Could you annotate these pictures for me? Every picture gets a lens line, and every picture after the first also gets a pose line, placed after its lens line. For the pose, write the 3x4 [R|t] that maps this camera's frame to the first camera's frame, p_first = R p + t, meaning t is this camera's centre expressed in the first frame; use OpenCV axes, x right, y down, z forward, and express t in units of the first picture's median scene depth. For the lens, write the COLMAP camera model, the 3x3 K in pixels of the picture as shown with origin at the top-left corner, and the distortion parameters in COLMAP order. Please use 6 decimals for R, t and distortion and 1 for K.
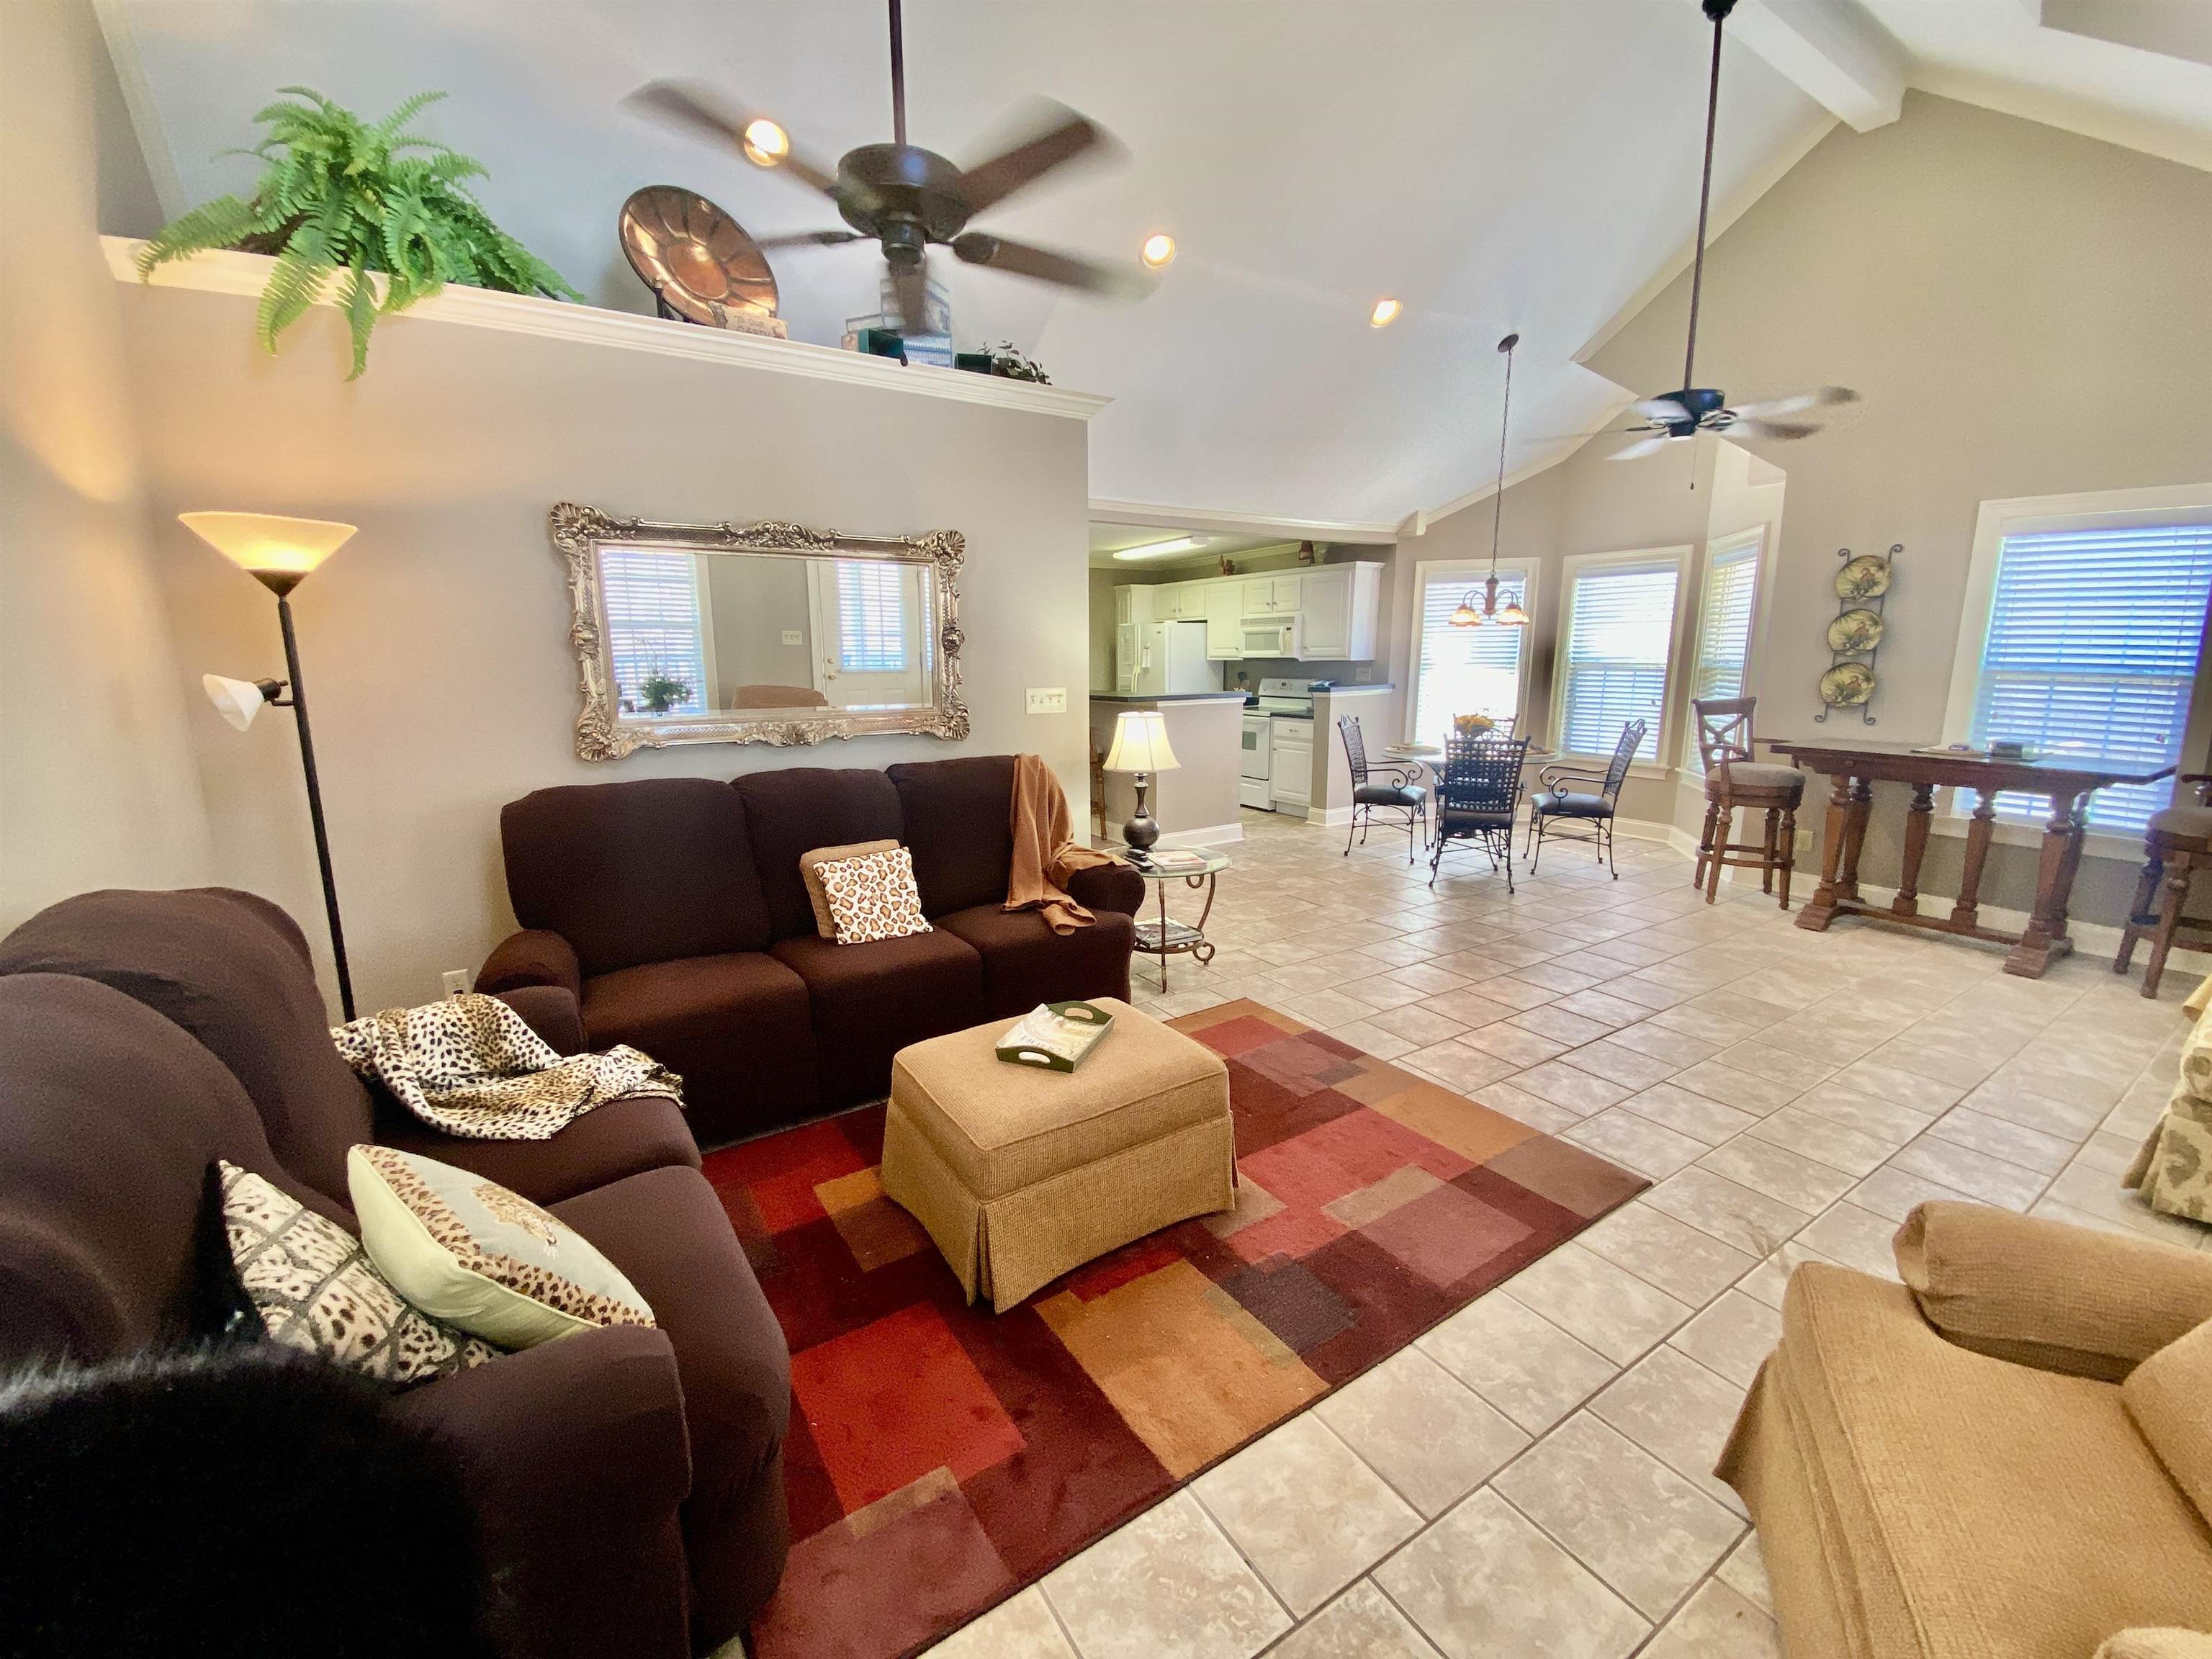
lens RADIAL K [[888.7, 0, 1106.0], [0, 888.7, 829.5], [0, 0, 1]] dist [0.027979, -0.026291]
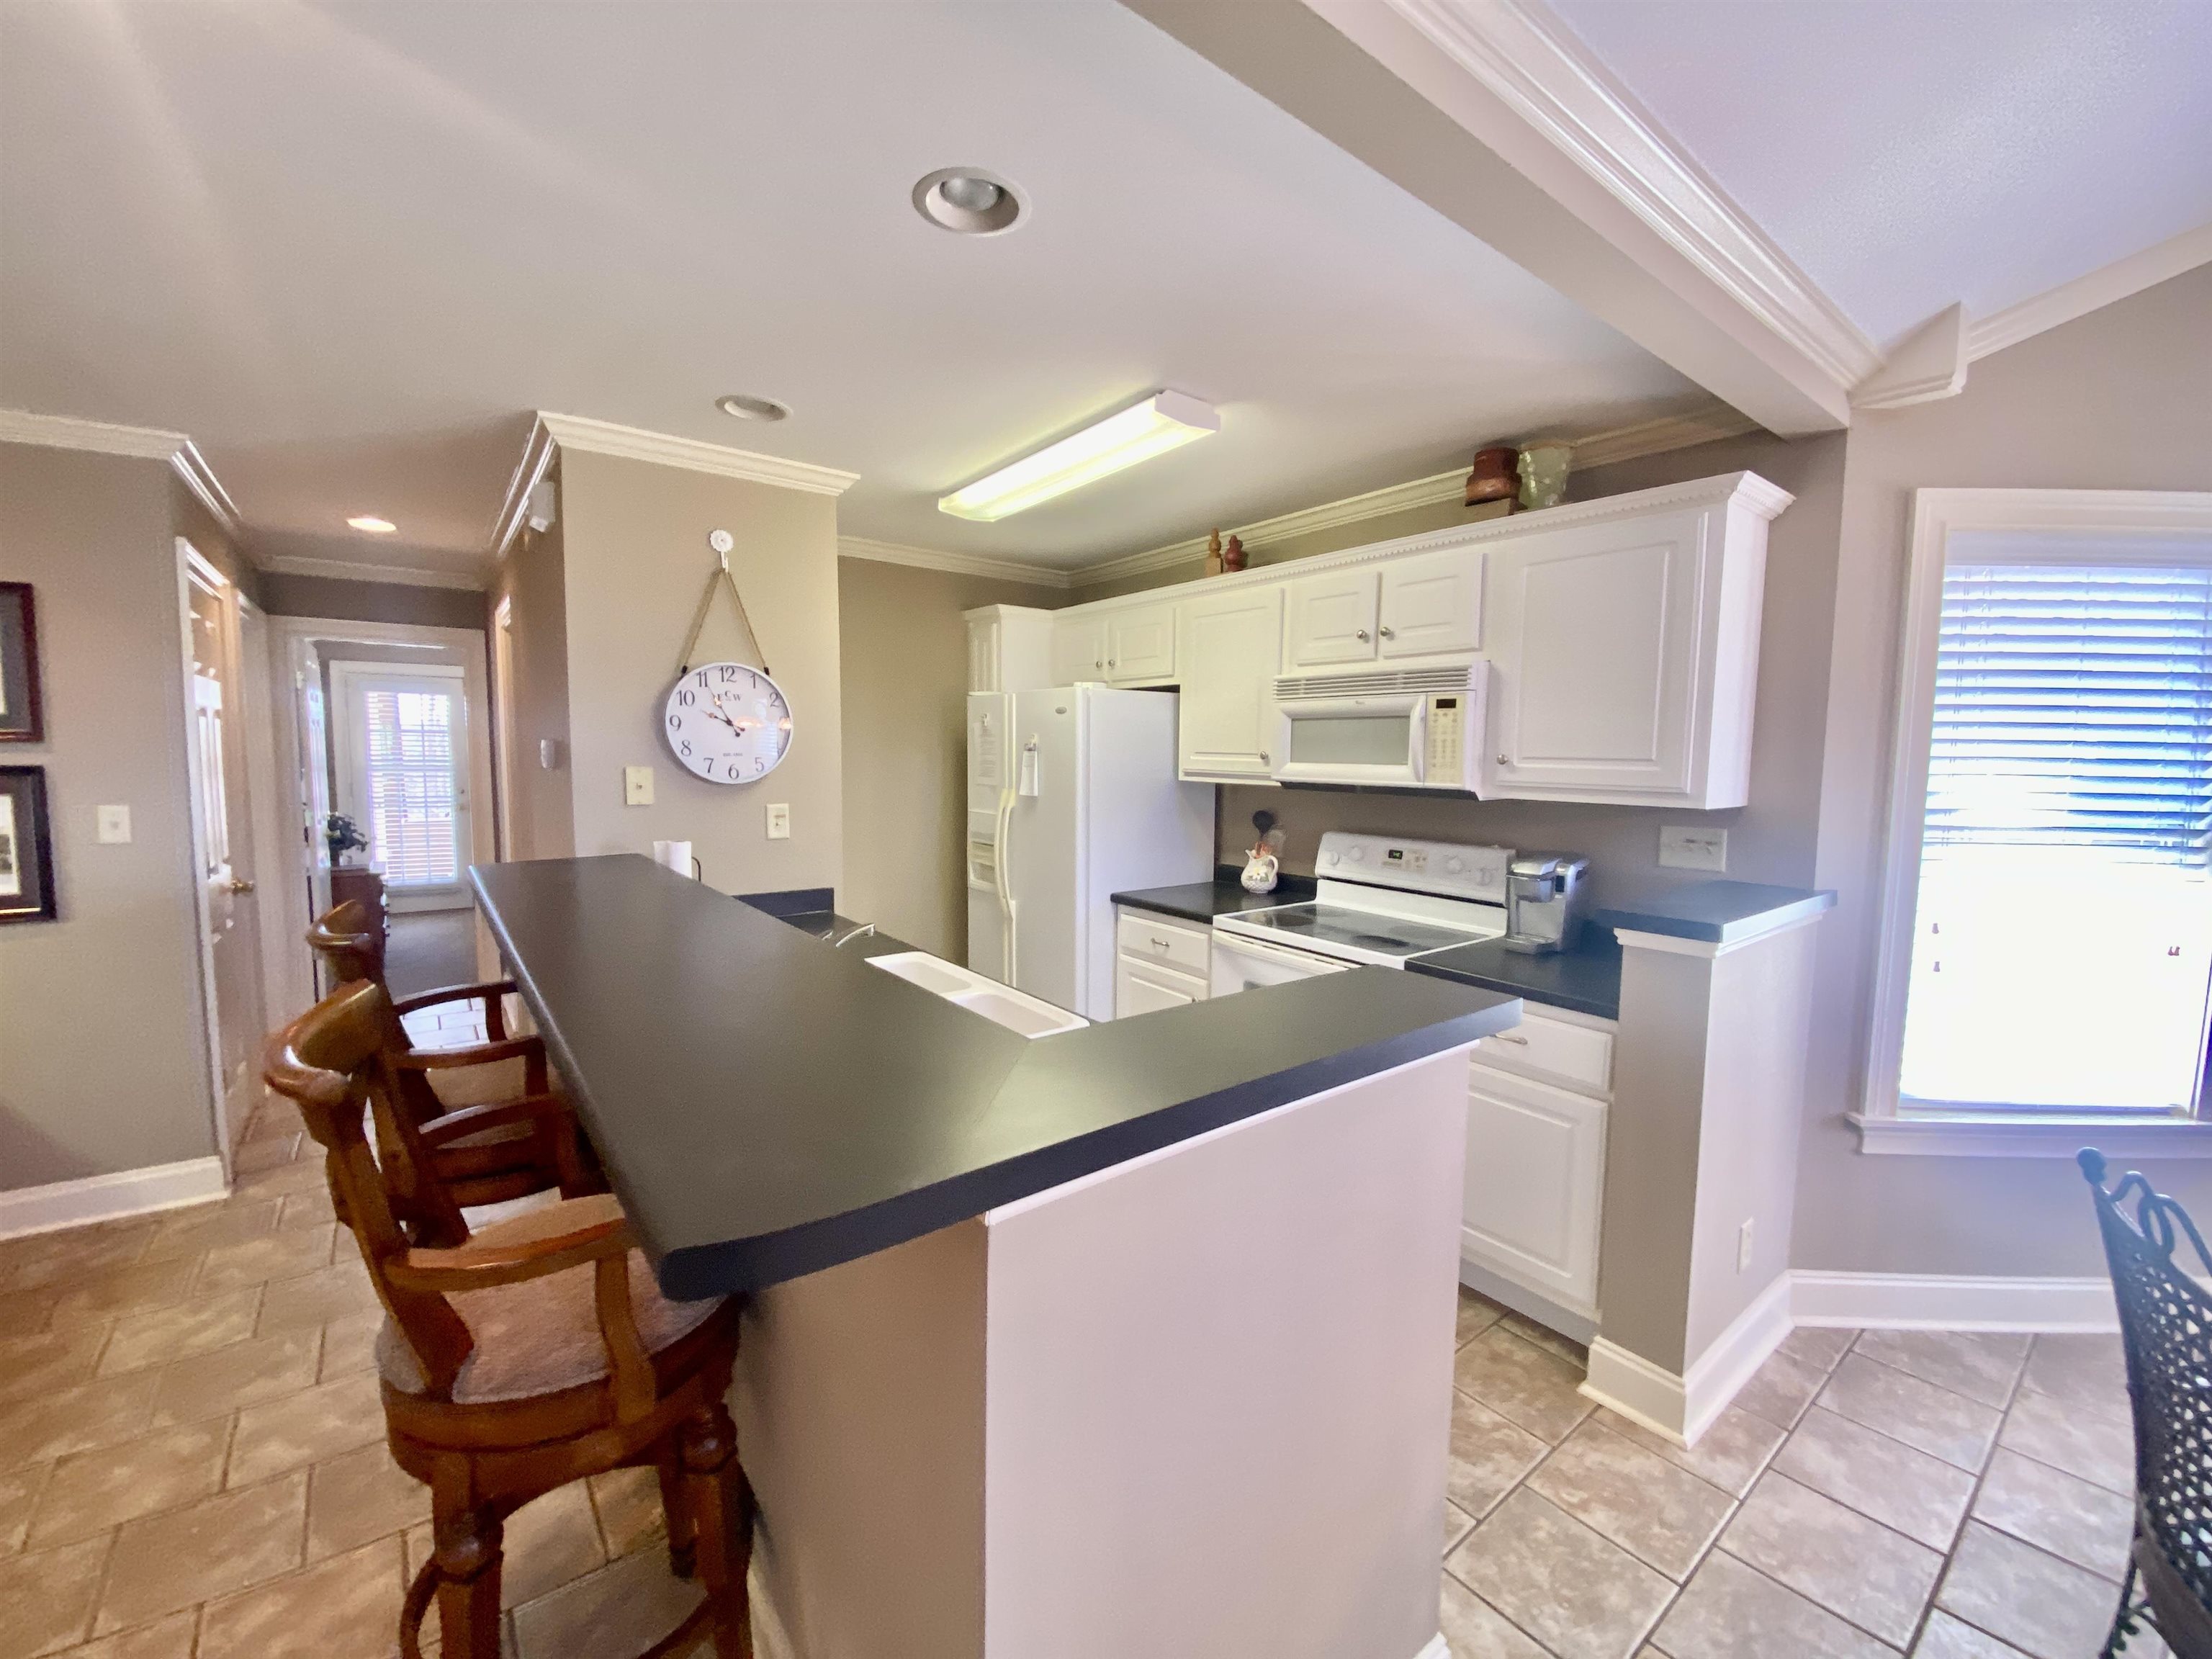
lens RADIAL K [[888.7, 0, 1106.0], [0, 888.7, 829.5], [0, 0, 1]] dist [0.027979, -0.026291]
pose [[0.996576, 0.010698, 0.081986, 0.108754], [-0.002428, 0.994953, -0.100317, -0.296458], [-0.082645, 0.099775, 0.991572, 1.400542]]
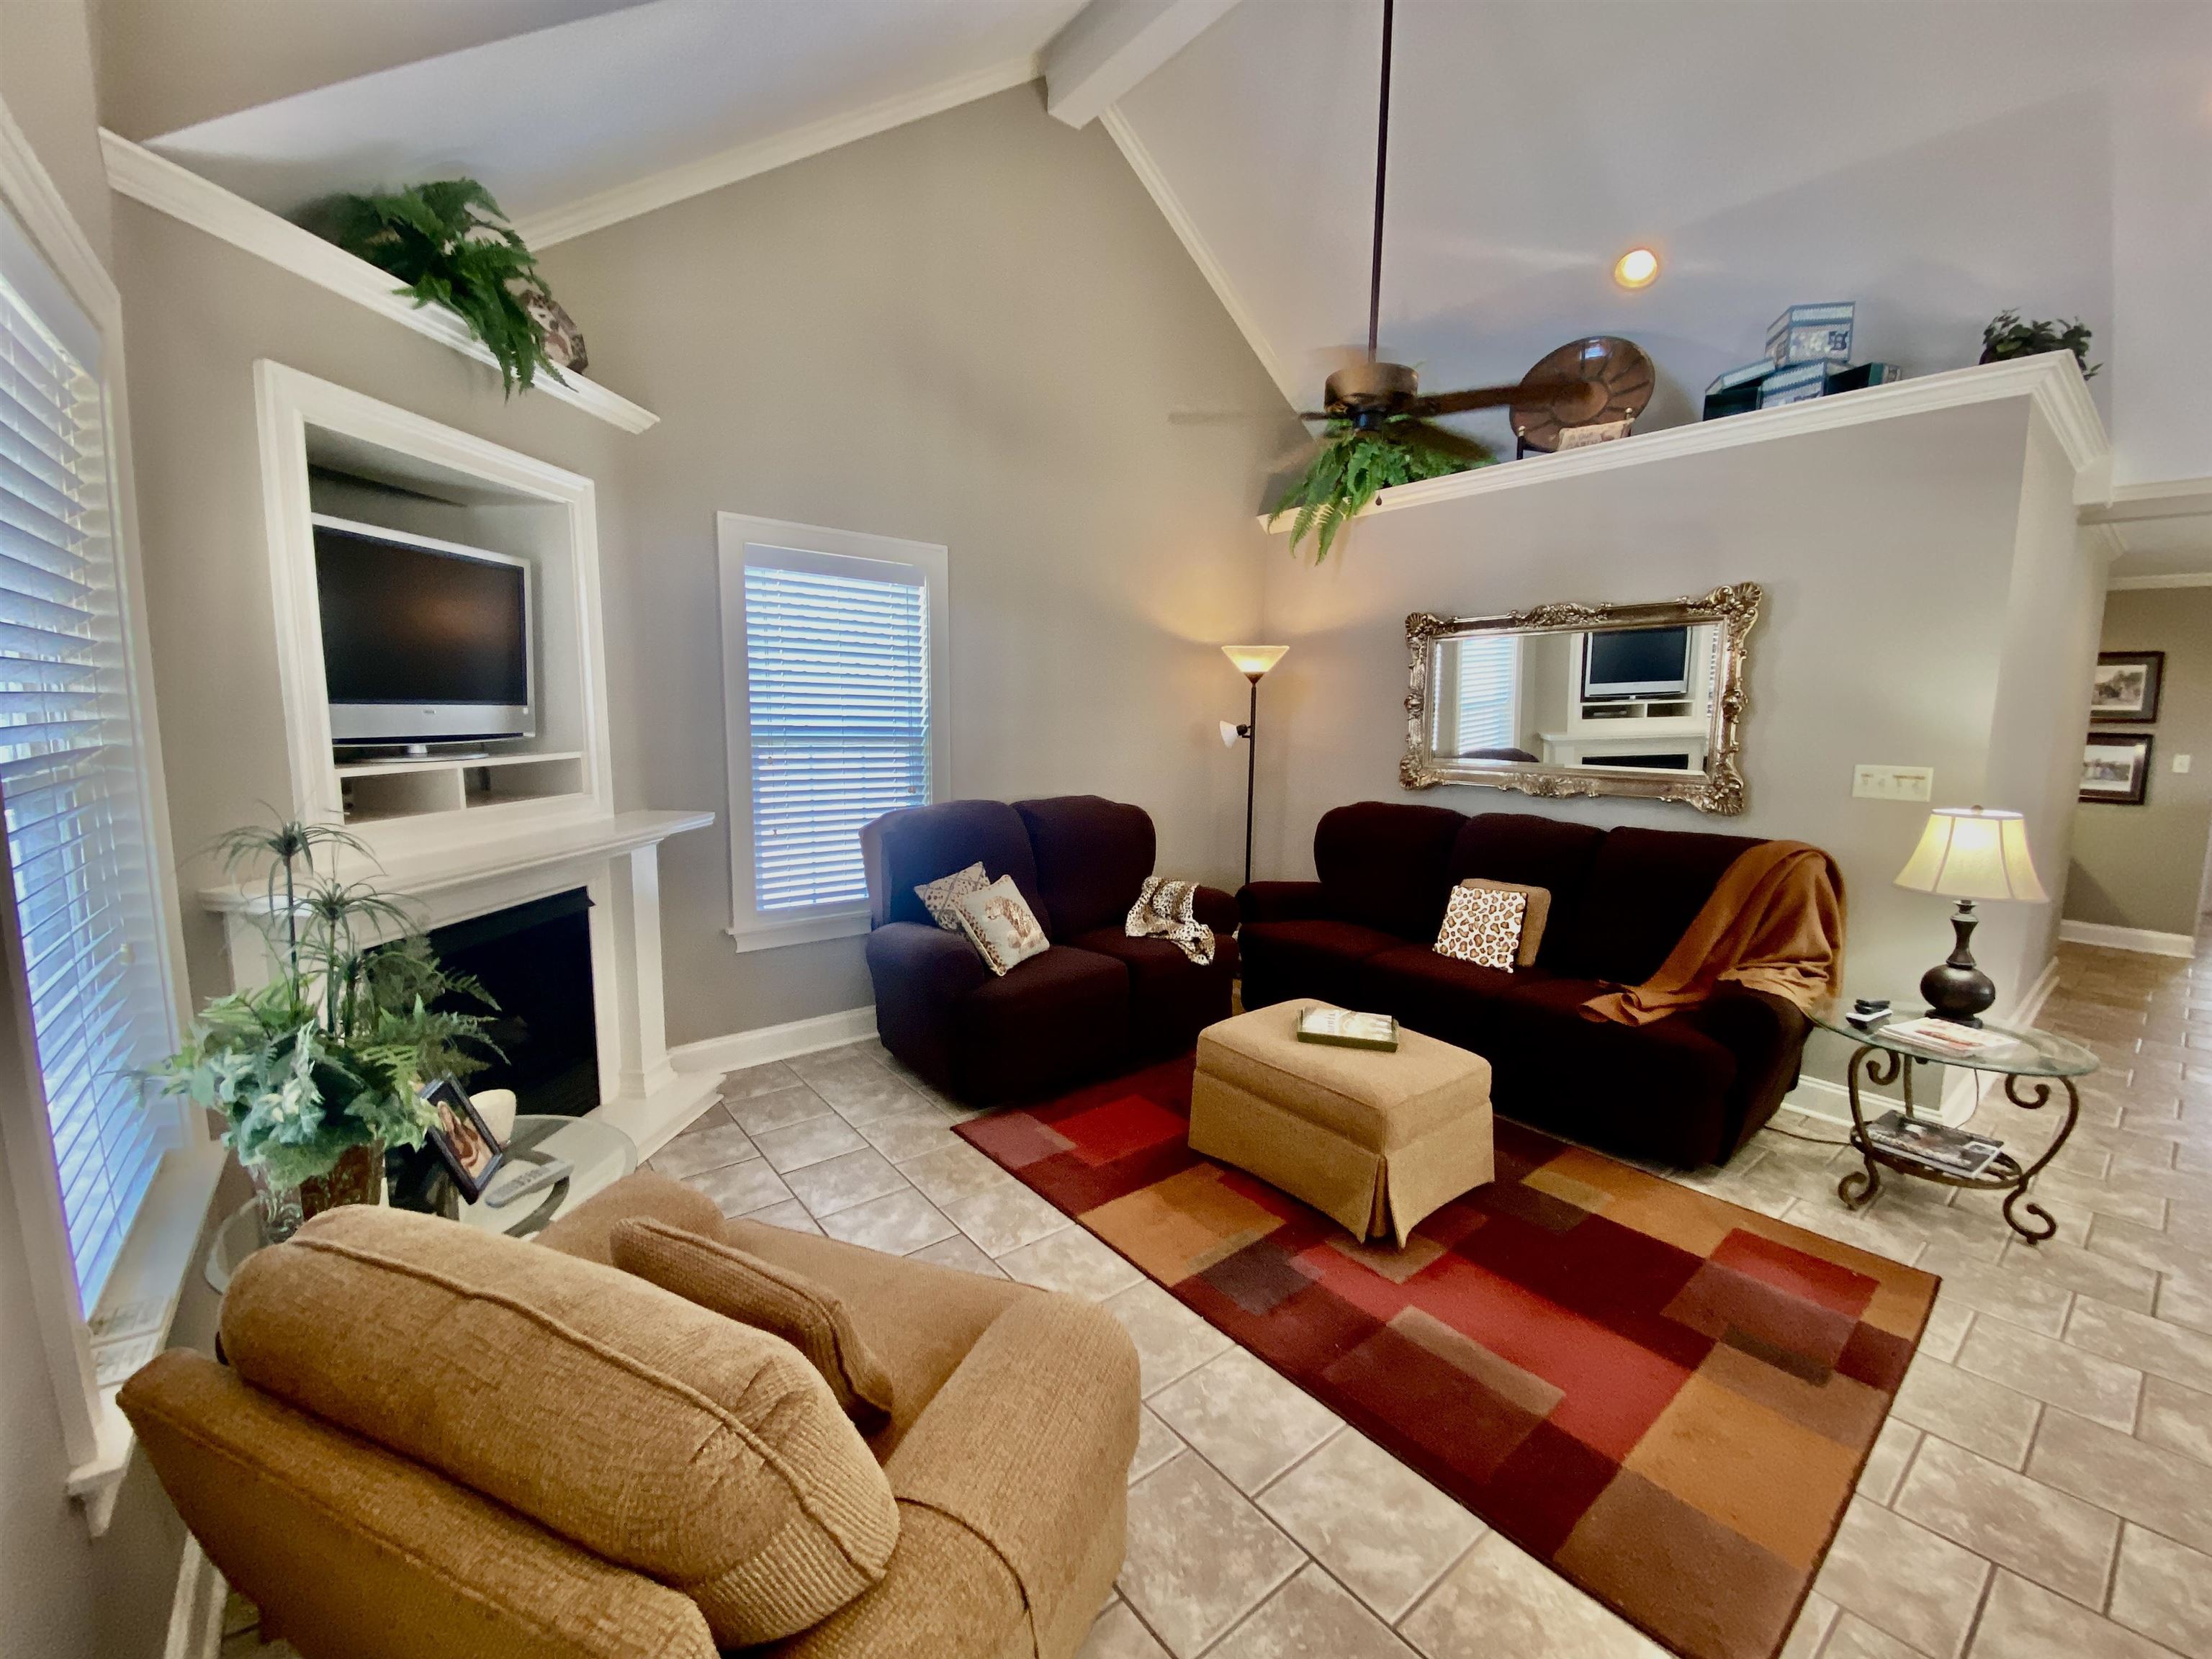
lens RADIAL K [[897.0, 0, 1102.5], [0, 897.0, 837.5], [0, 0, 1]] dist [0.000468, -0.000078]
pose [[0.095028, 0.138621, -0.985776, 0.668641], [-0.211102, 0.970541, 0.116128, -0.054113], [0.972834, 0.197064, 0.121491, 0.305340]]
